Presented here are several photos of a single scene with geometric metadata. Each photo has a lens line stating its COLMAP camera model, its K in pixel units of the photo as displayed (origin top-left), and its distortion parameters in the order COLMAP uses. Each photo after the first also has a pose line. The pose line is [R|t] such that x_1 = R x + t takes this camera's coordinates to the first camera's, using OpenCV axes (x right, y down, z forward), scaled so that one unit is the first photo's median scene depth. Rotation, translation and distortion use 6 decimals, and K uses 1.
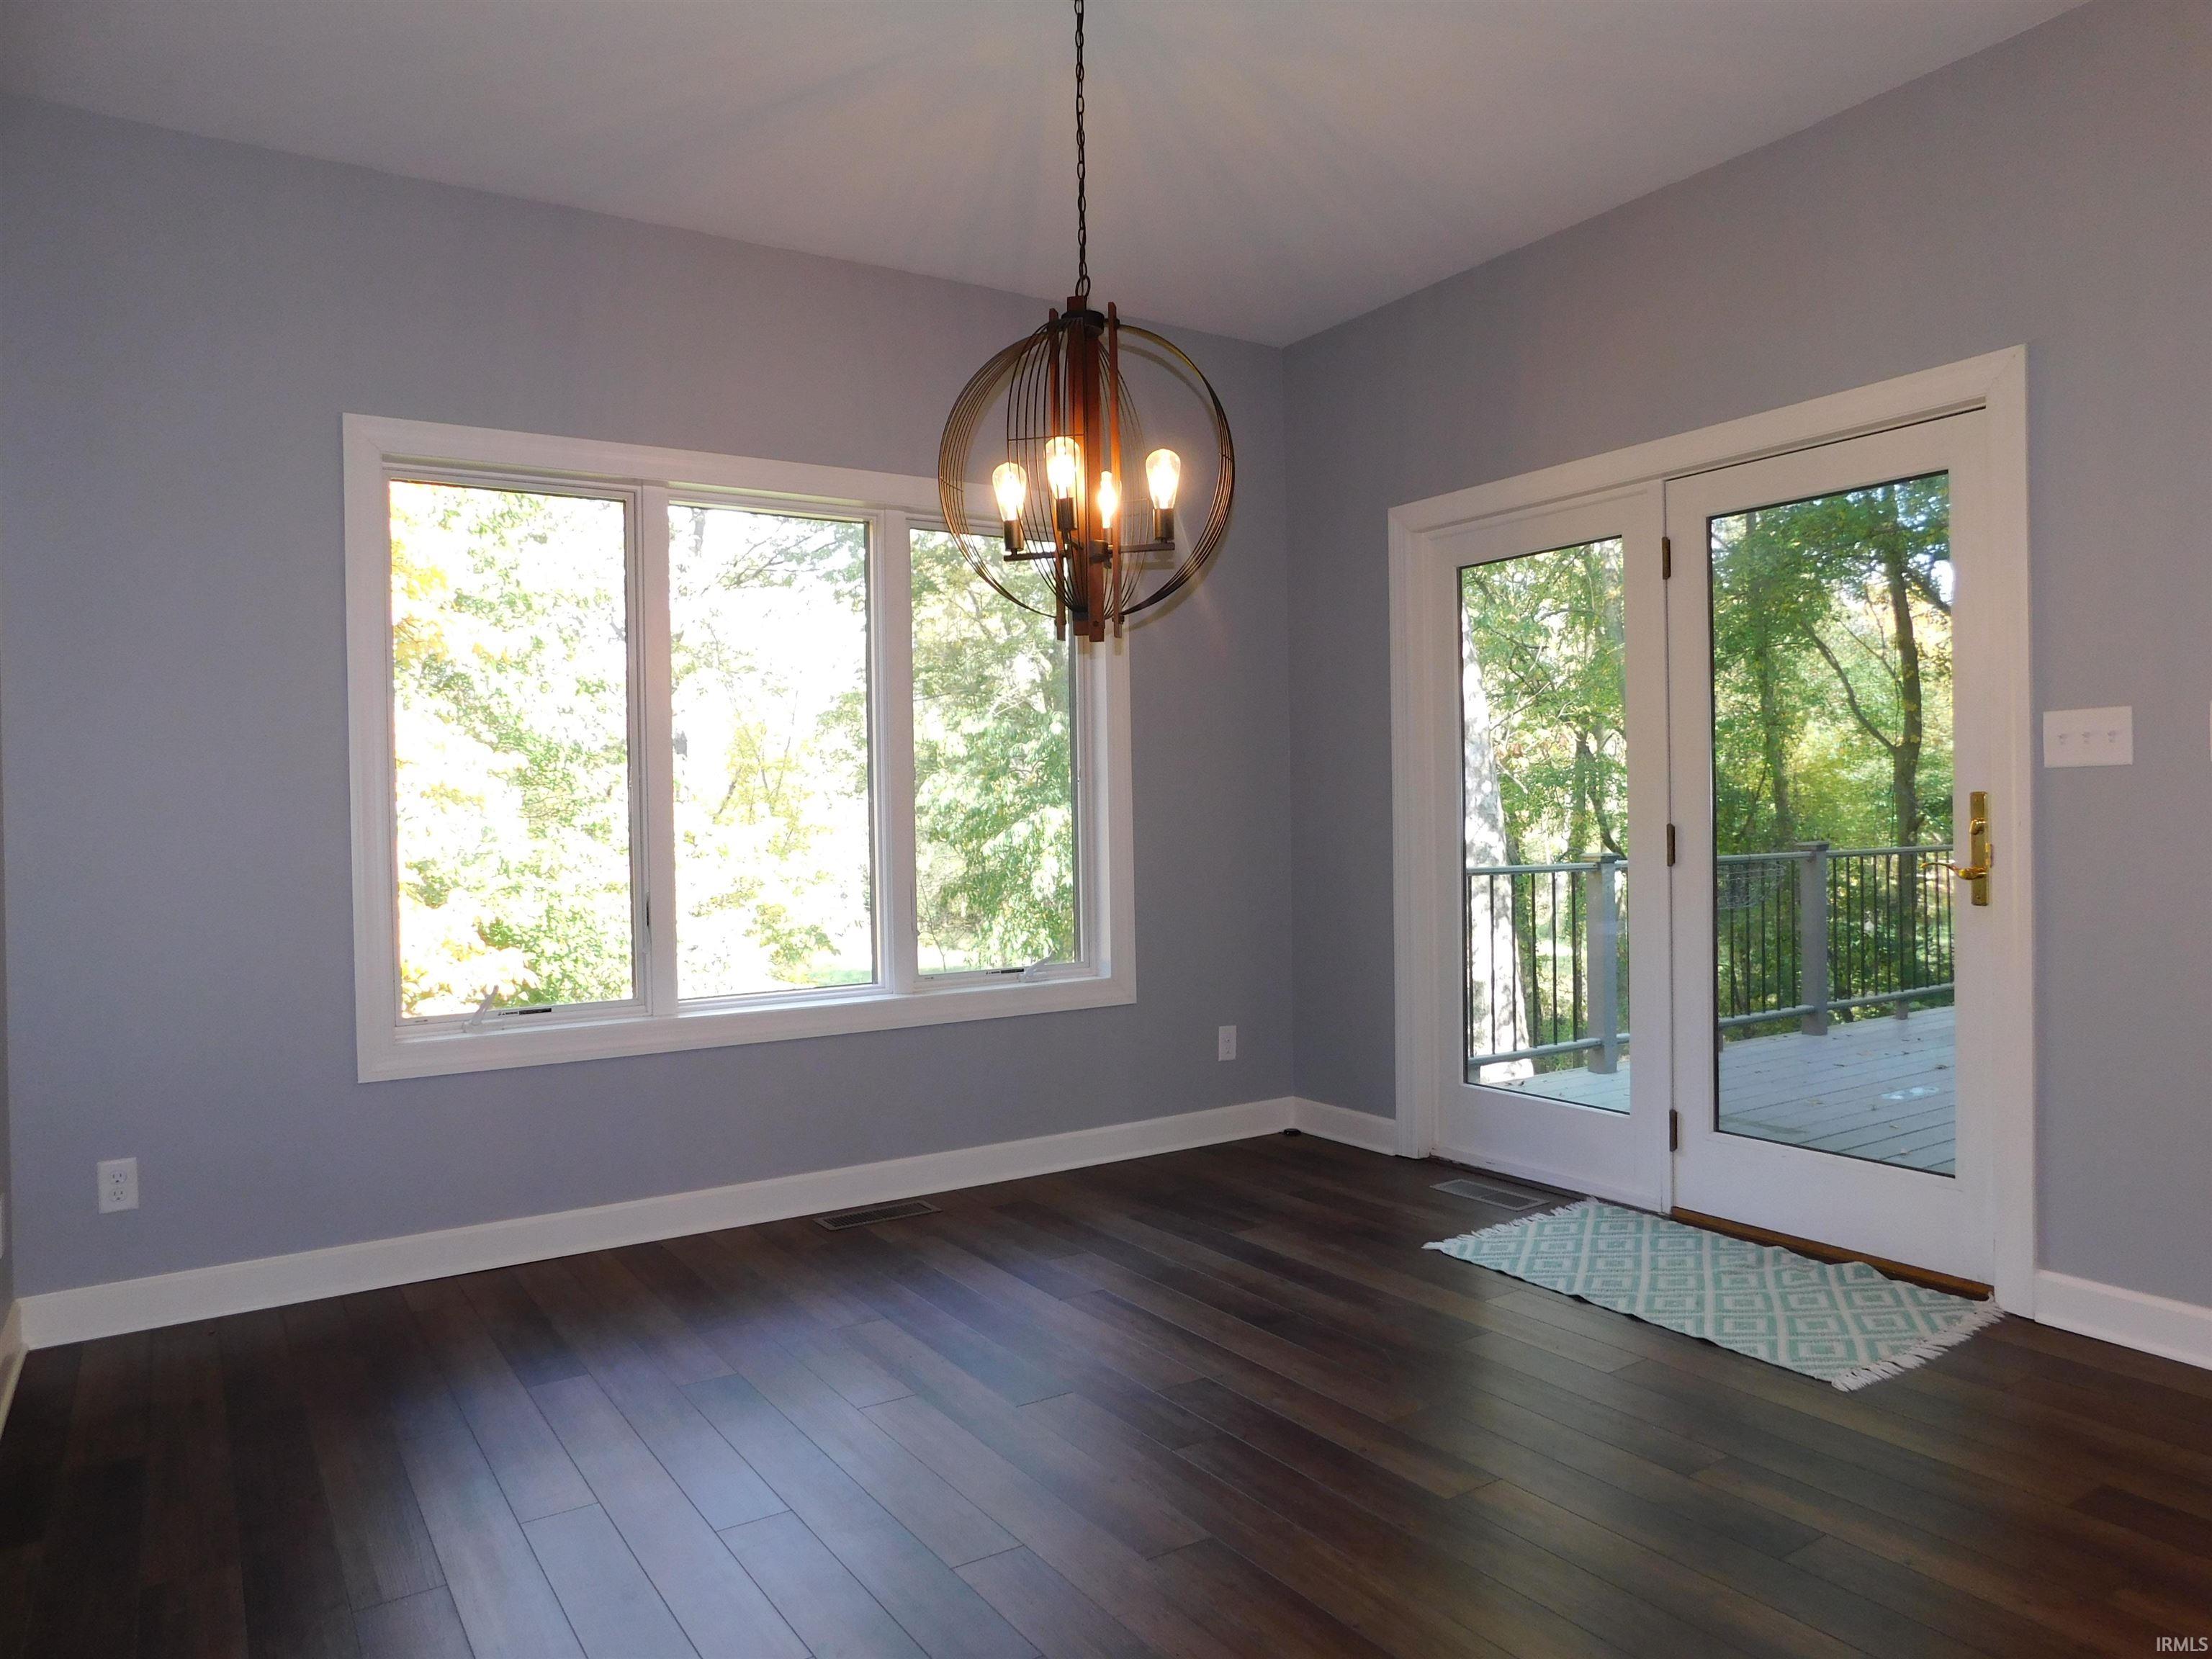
lens RADIAL K [[1469.5, 0, 1104.8], [0, 1469.5, 826.3], [0, 0, 1]] dist [-0.033352, -0.000088]
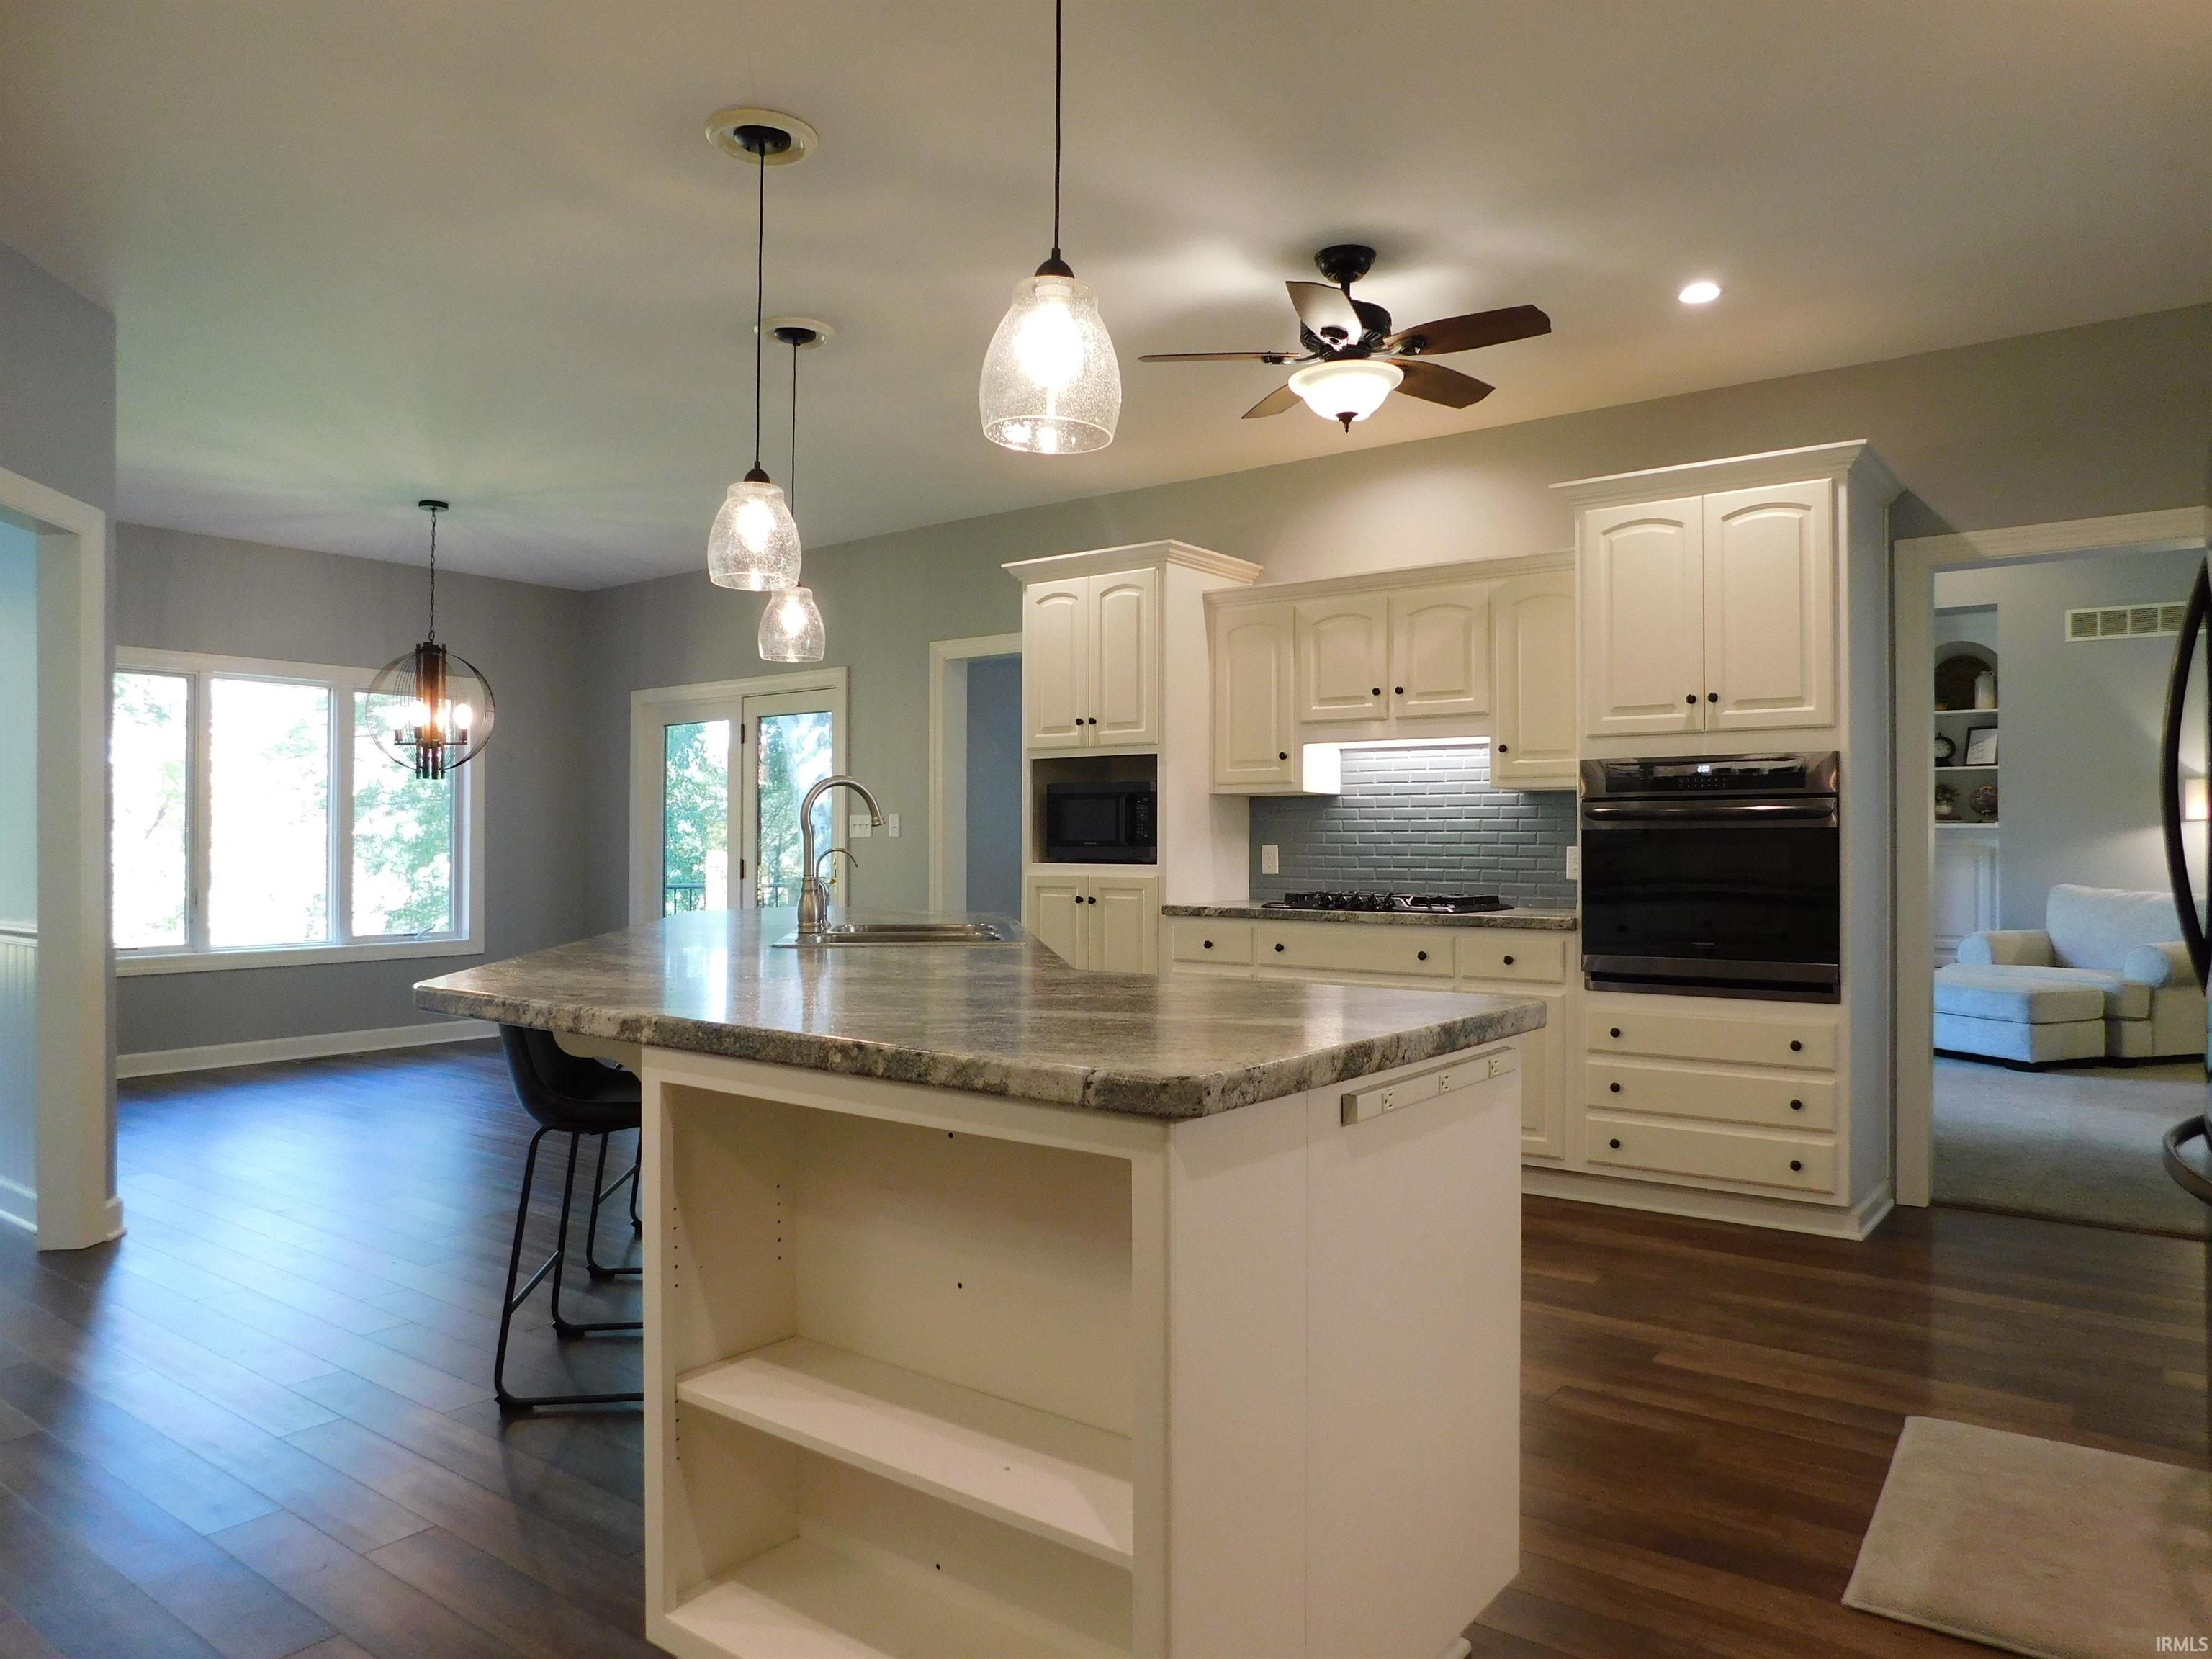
lens RADIAL K [[1469.5, 0, 1105.3], [0, 1469.5, 835.6], [0, 0, 1]] dist [-0.033352, -0.000088]
pose [[0.940502, 0.022208, 0.339061, 0.159765], [-0.016478, 0.999669, -0.019769, -0.001967], [-0.339388, 0.013006, 0.940556, -1.188379]]
